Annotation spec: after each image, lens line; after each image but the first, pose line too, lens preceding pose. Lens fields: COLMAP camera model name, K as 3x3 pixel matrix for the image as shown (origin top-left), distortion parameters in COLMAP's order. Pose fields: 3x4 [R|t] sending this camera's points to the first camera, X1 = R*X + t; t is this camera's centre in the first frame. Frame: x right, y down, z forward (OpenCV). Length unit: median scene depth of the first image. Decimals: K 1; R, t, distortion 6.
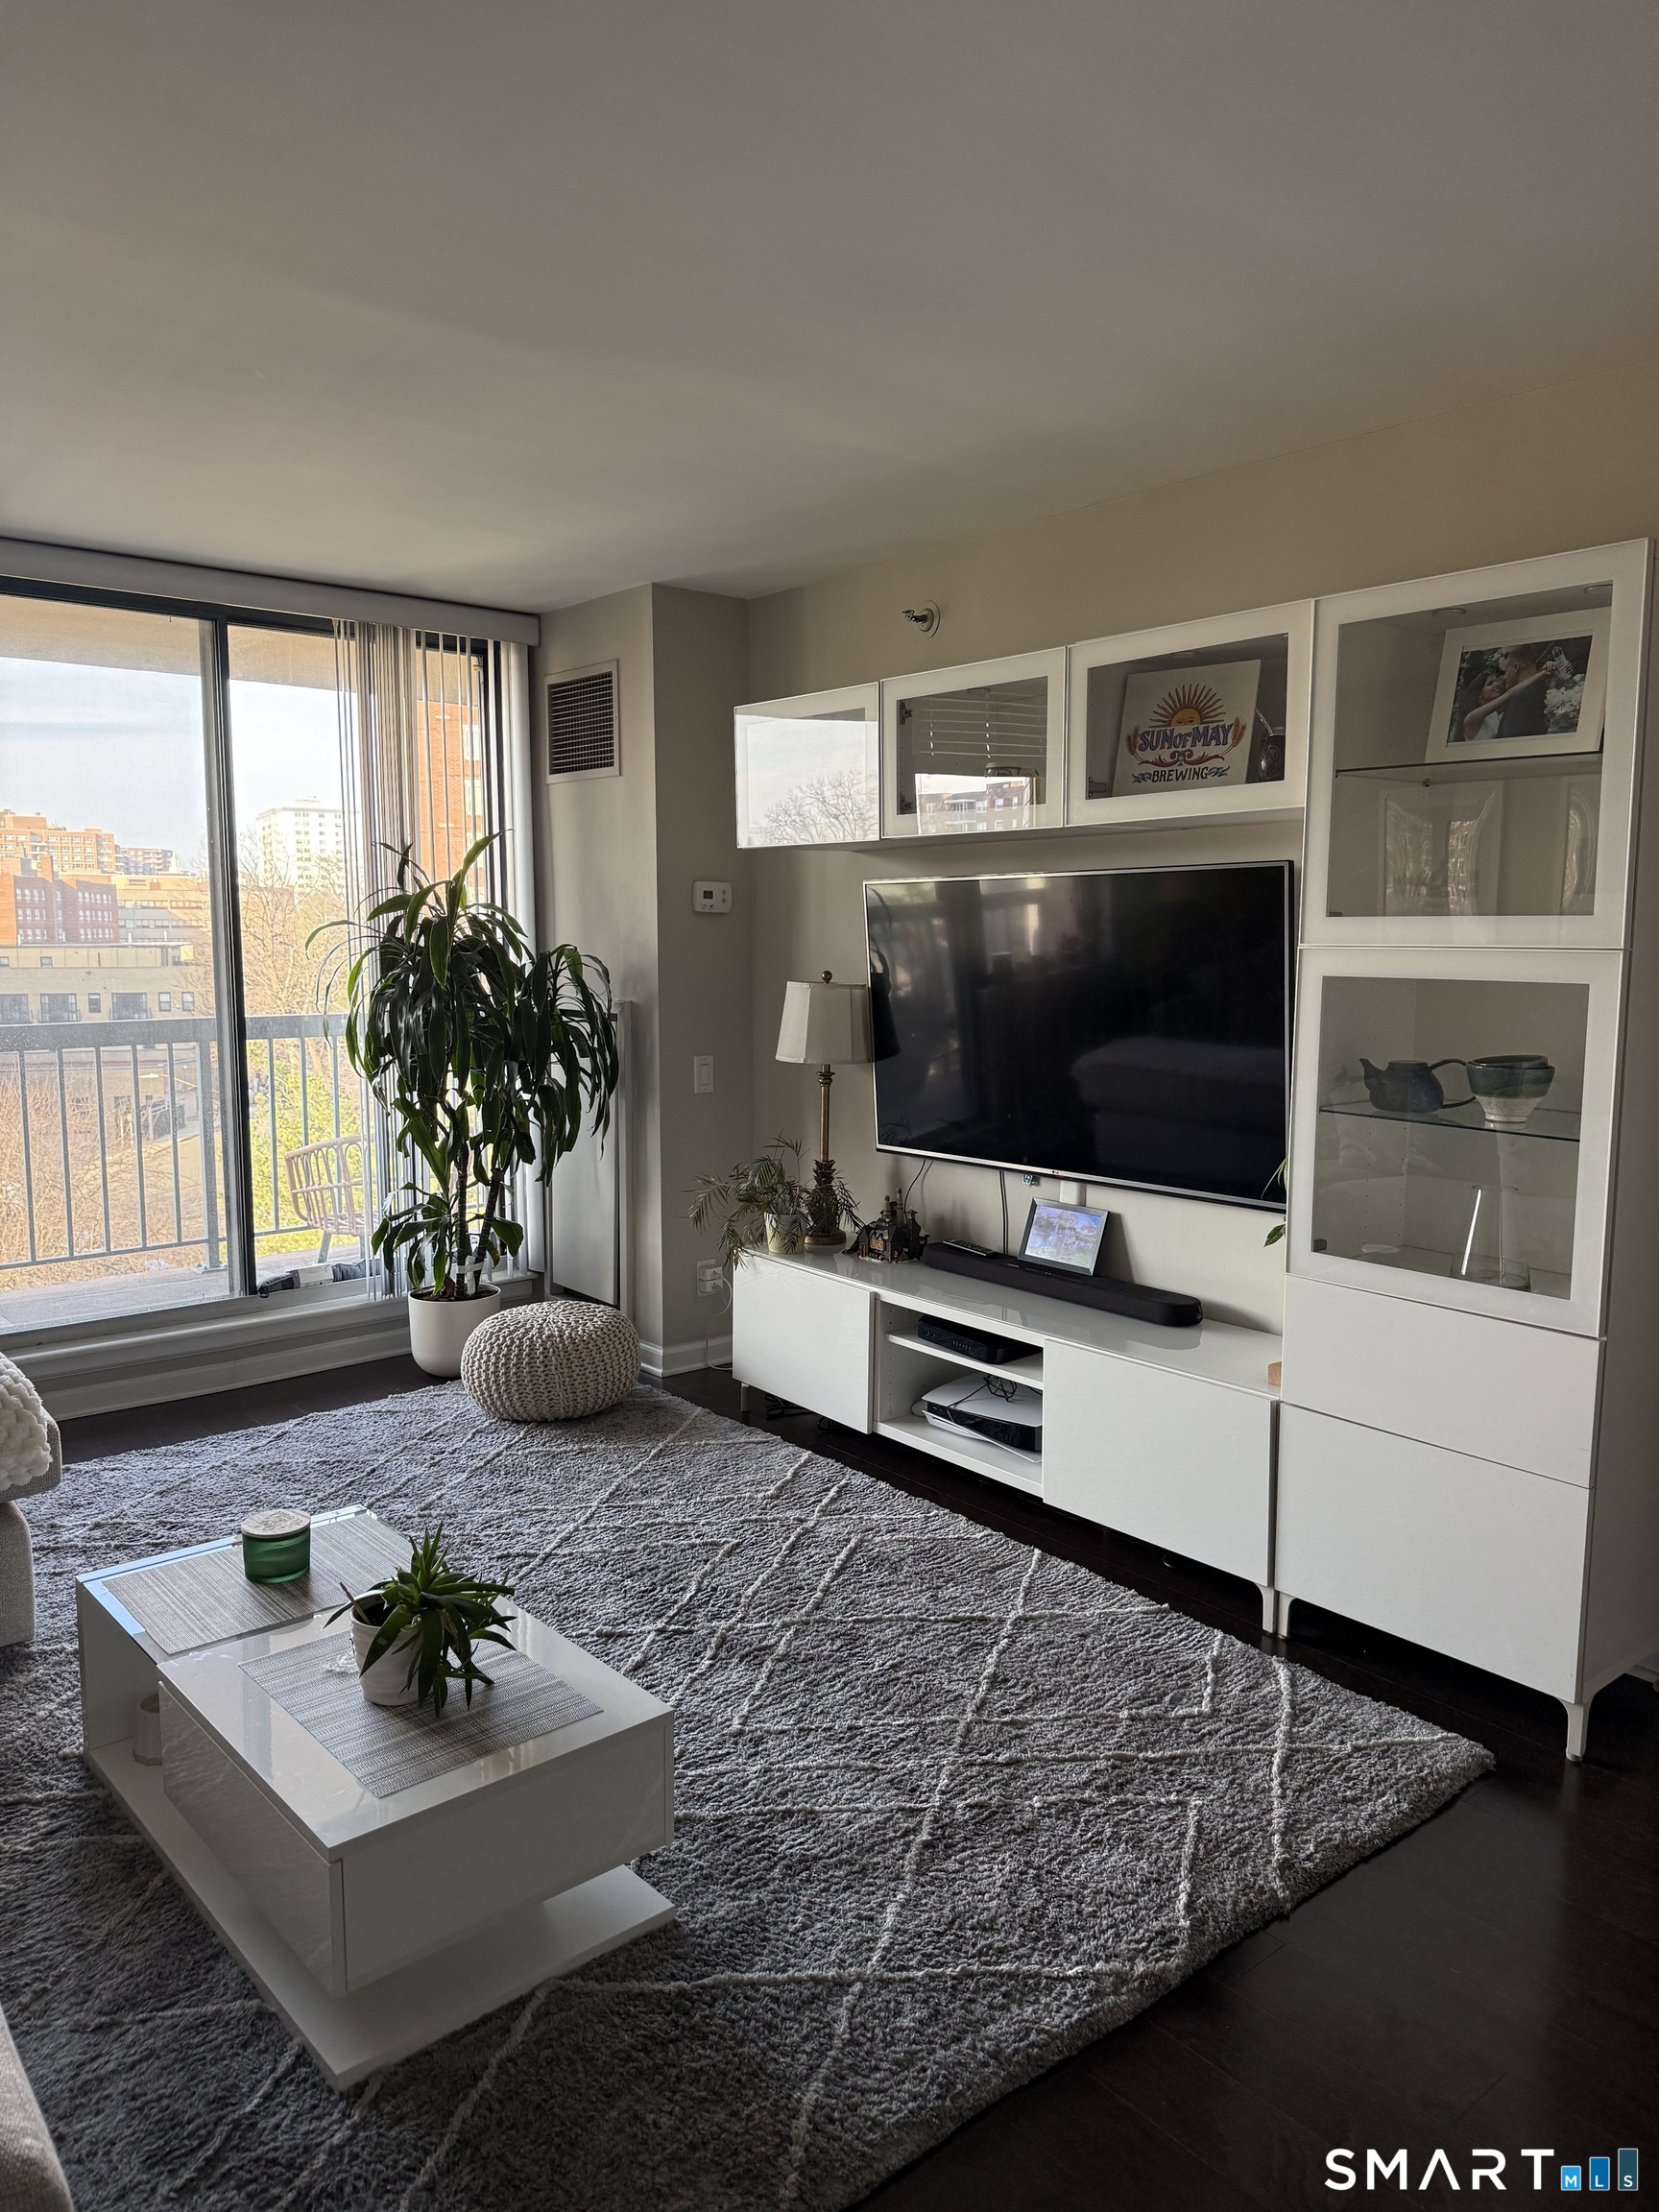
lens RADIAL K [[1533.8, 0, 823.6], [0, 1533.8, 1109.0], [0, 0, 1]] dist [0.179962, -0.385265]
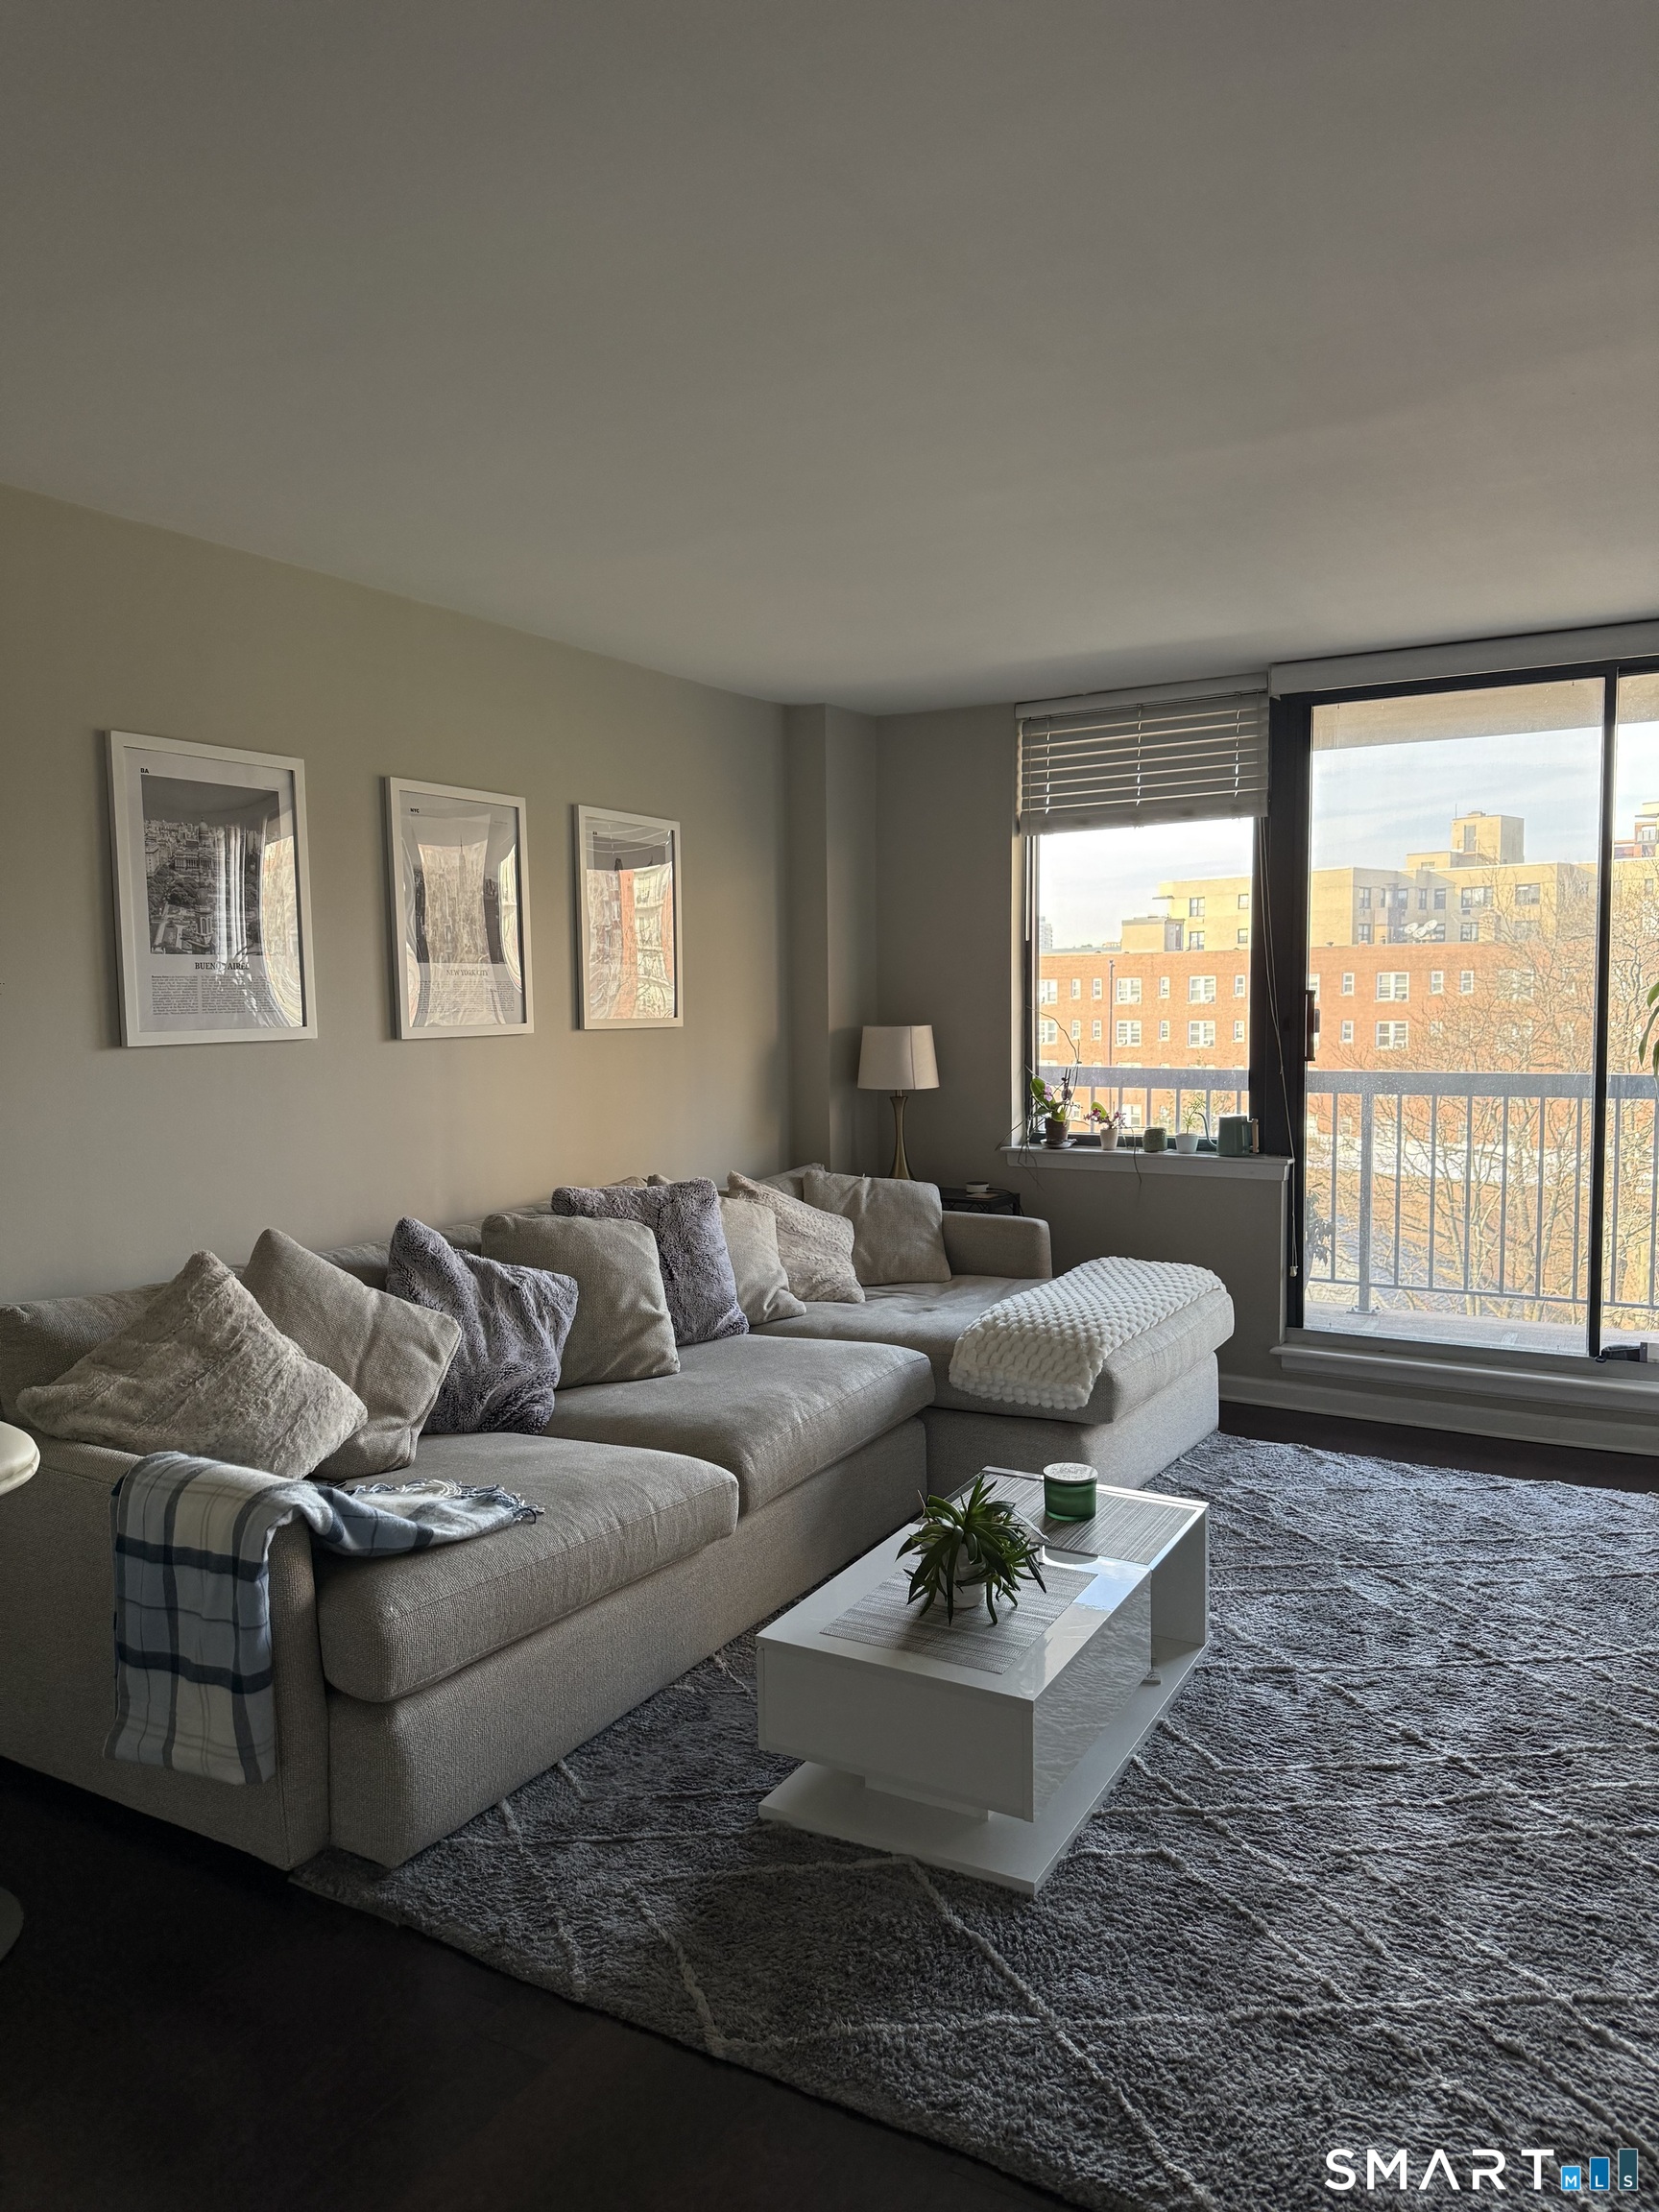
lens RADIAL K [[1536.3, 0, 814.8], [0, 1536.3, 1104.5], [0, 0, 1]] dist [0.143920, -0.250674]
pose [[0.329330, 0.064537, -0.942007, 0.503550], [-0.095977, 0.994782, 0.034598, -0.033235], [0.939324, 0.079017, 0.333806, 0.263941]]
